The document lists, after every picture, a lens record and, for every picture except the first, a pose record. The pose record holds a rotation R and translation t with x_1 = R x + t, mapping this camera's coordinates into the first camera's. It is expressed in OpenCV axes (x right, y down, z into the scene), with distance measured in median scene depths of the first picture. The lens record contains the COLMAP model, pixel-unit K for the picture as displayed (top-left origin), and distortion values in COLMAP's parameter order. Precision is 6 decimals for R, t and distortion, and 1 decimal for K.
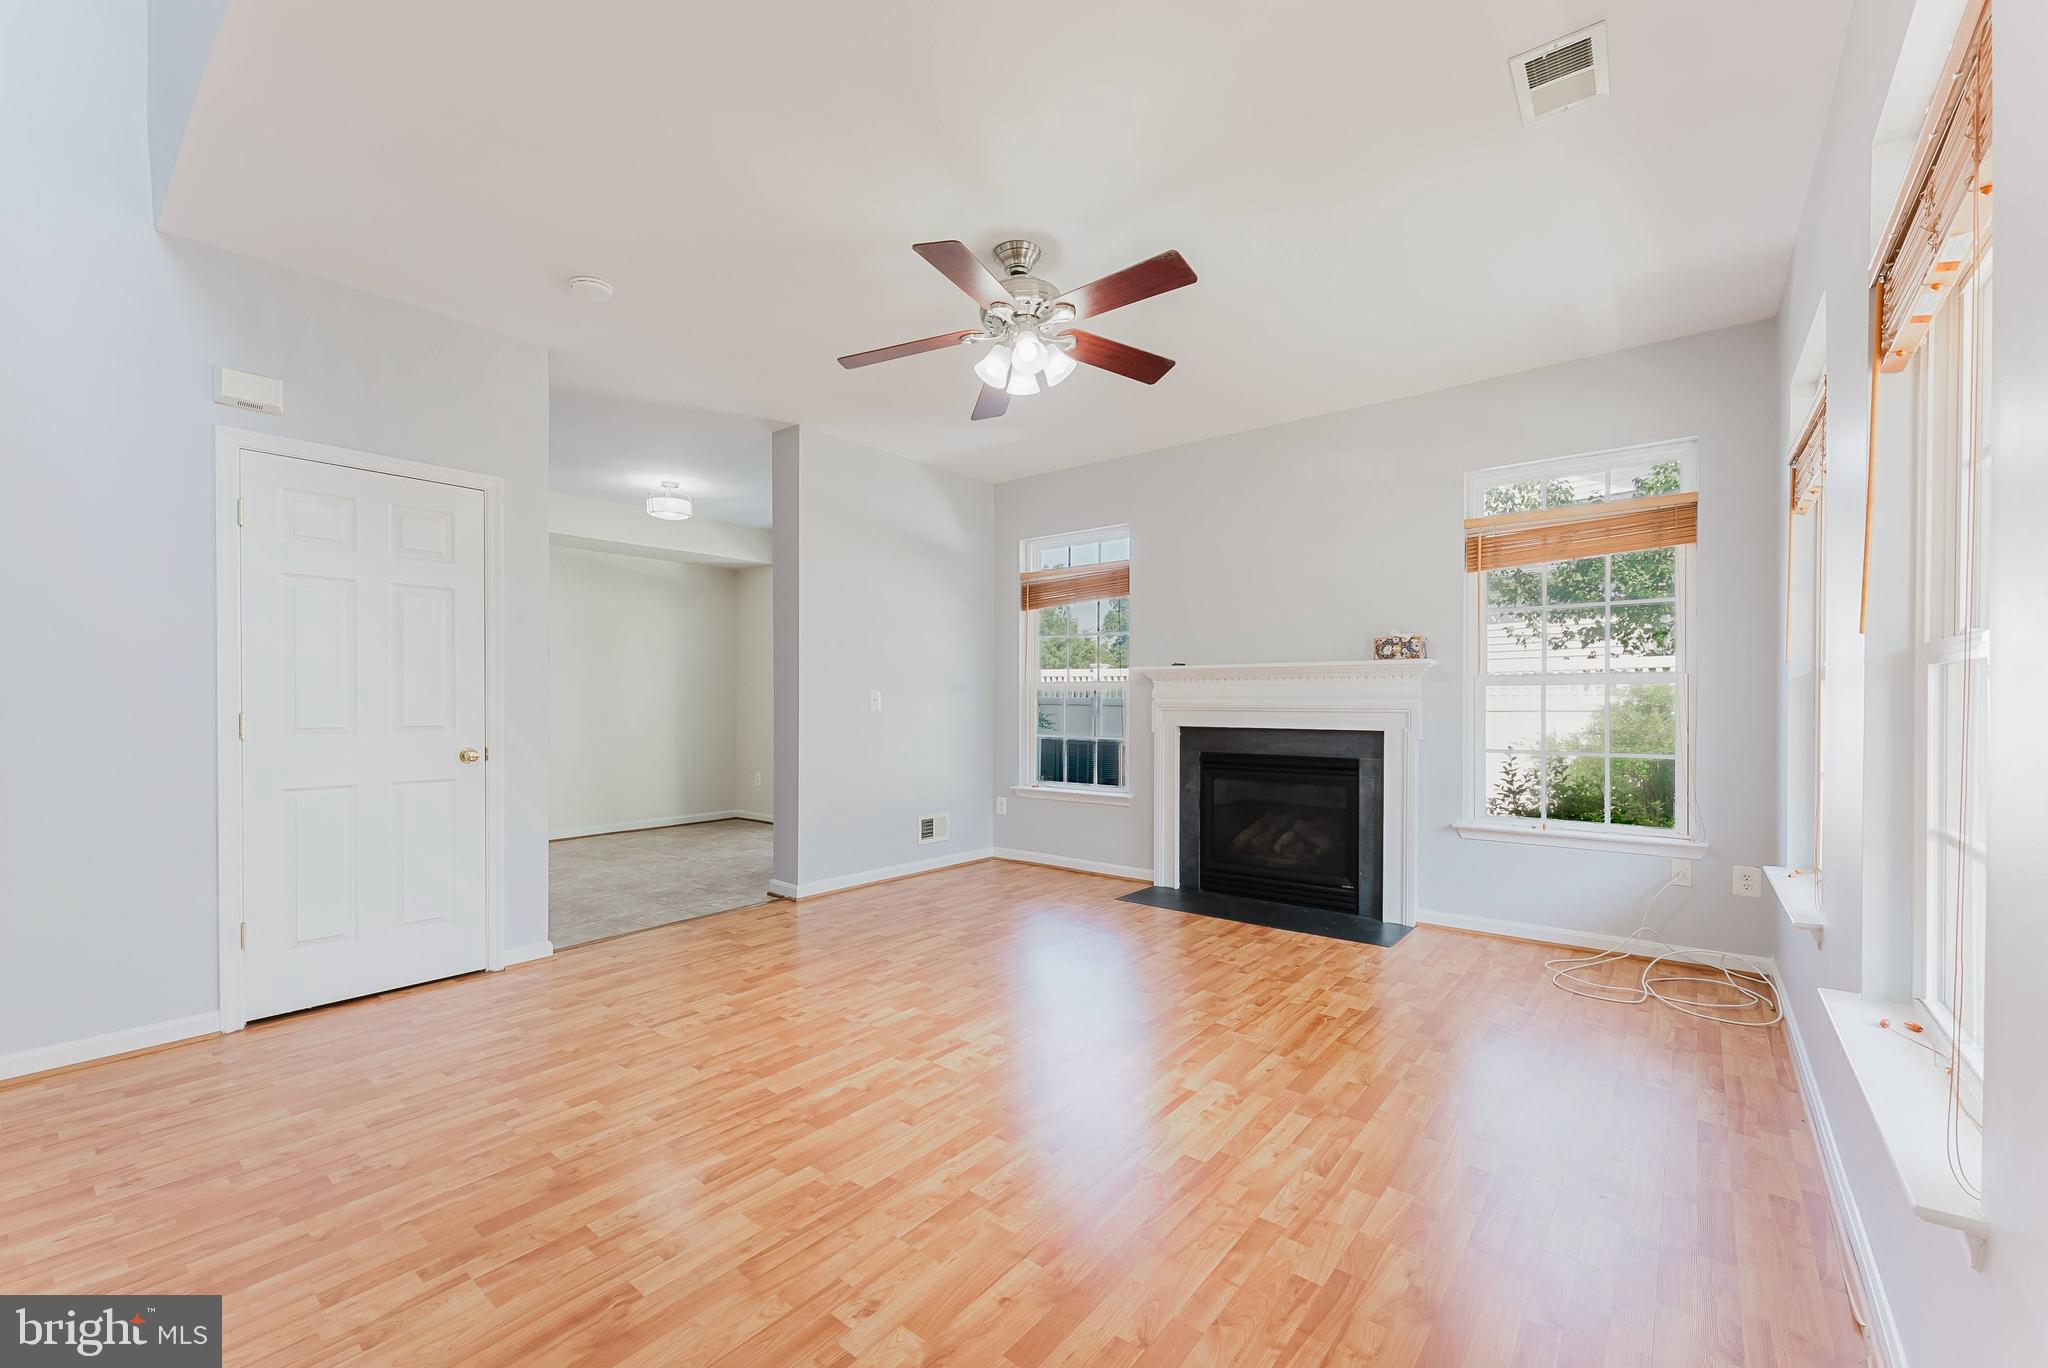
lens RADIAL K [[853.2, 0, 1038.1], [0, 853.2, 672.1], [0, 0, 1]] dist [-0.001378, 0.000014]
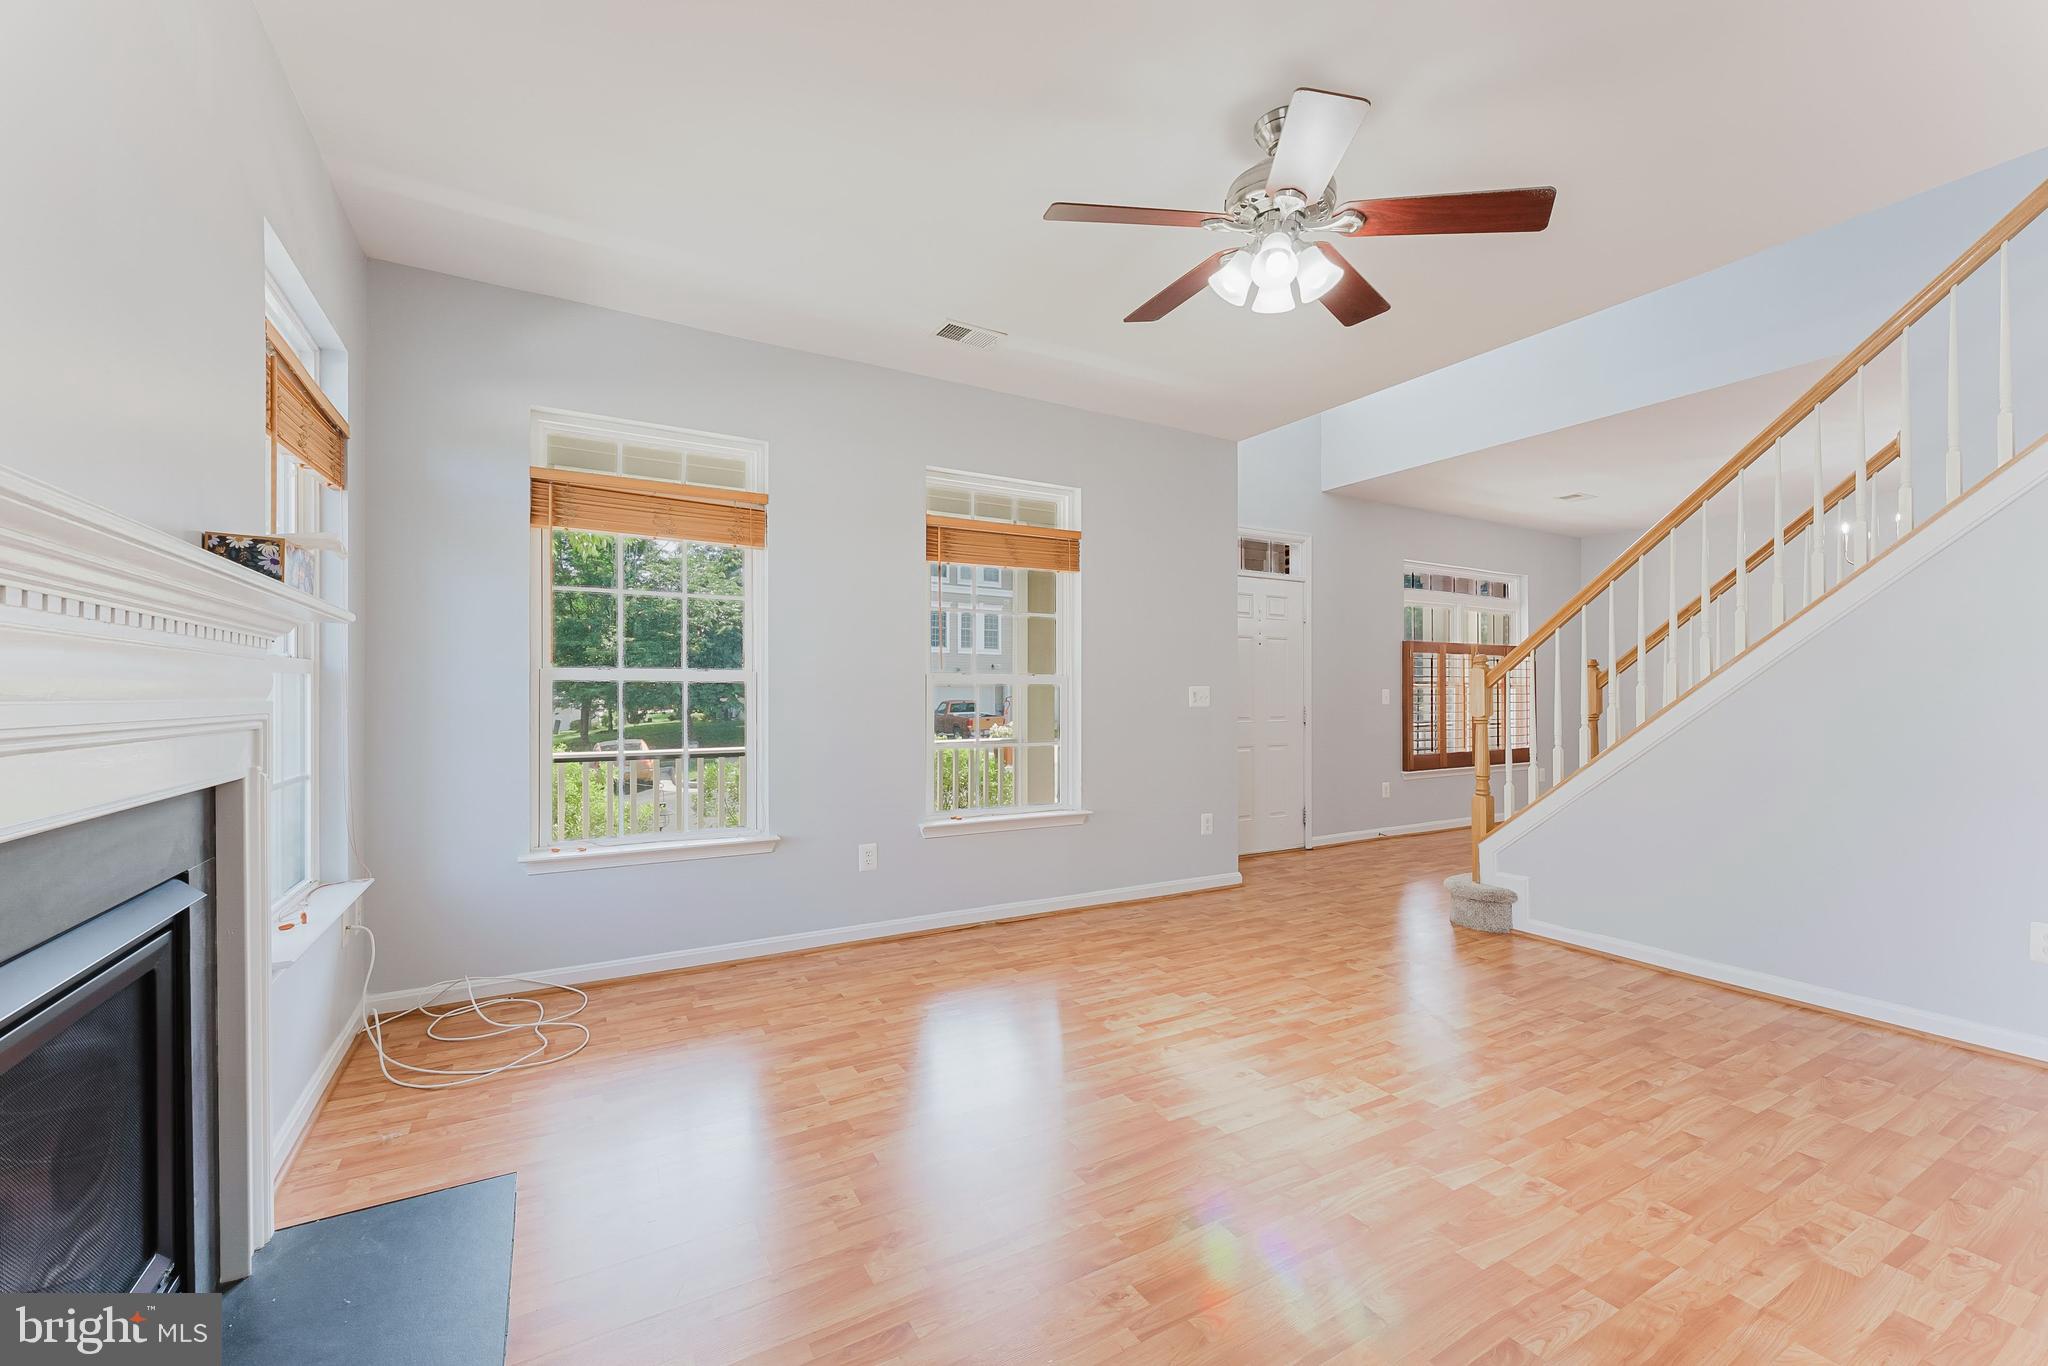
lens RADIAL K [[804.8, 0, 1024.0], [0, 804.8, 683.0], [0, 0, 1]] dist [-0.000810, -0.000034]
pose [[-0.922512, 0.006848, 0.385907, -0.061698], [-0.011708, 0.998886, -0.045713, 0.038101], [-0.385791, -0.046689, -0.921404, 1.227778]]
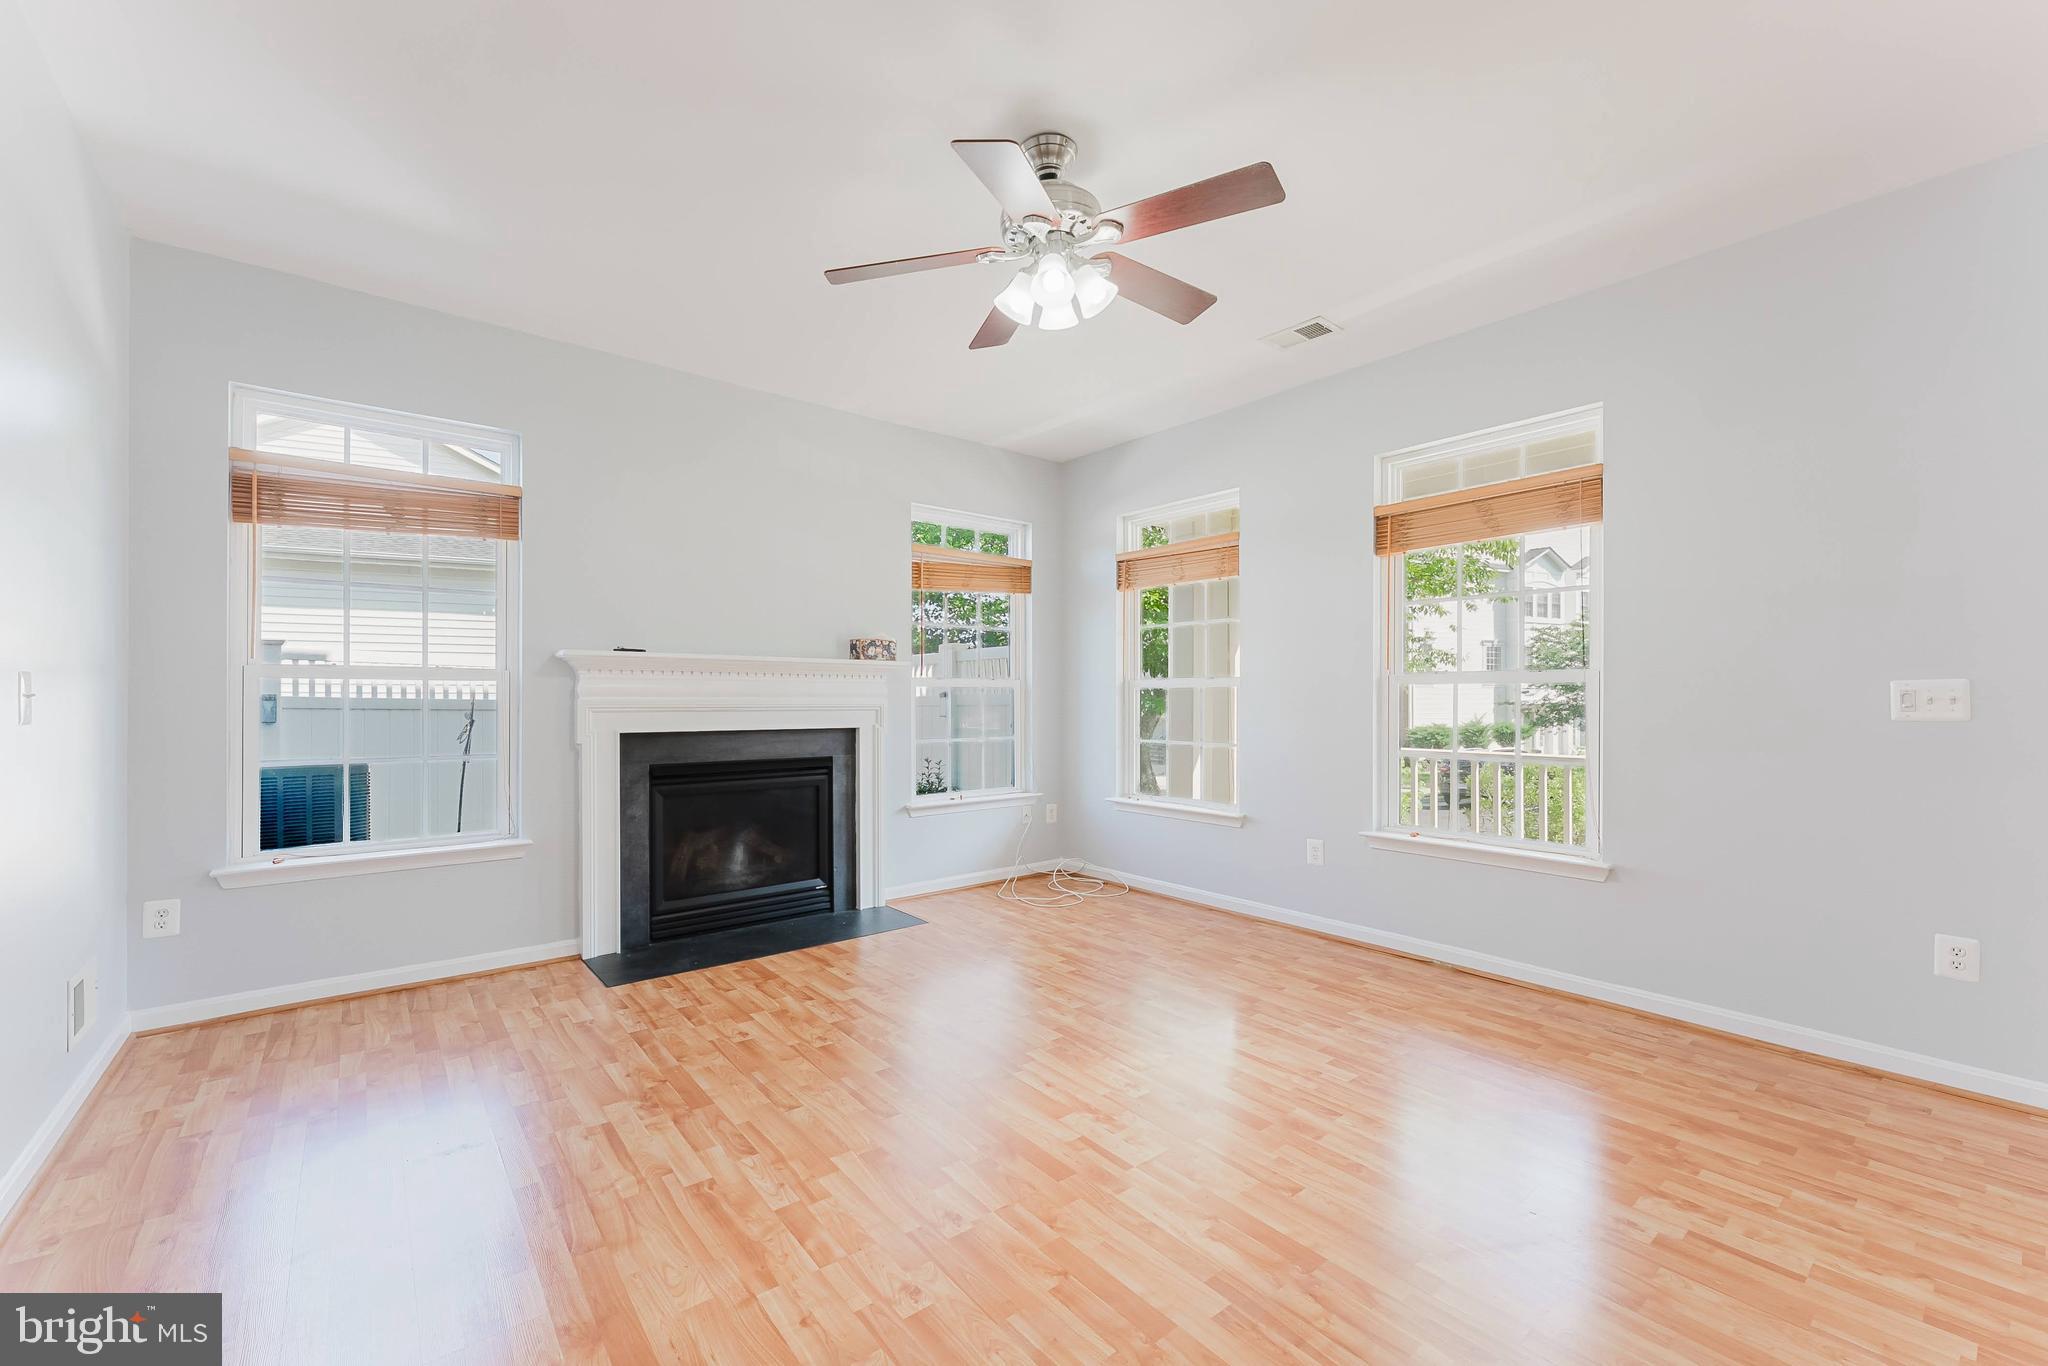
lens RADIAL K [[820.4, 0, 1047.9], [0, 820.4, 672.8], [0, 0, 1]] dist [0.000817, 0.000423]
pose [[0.197746, 0.030934, 0.979765, -0.551939], [-0.033798, 0.999123, -0.024724, 0.019189], [-0.979671, -0.028225, 0.198618, 0.588282]]
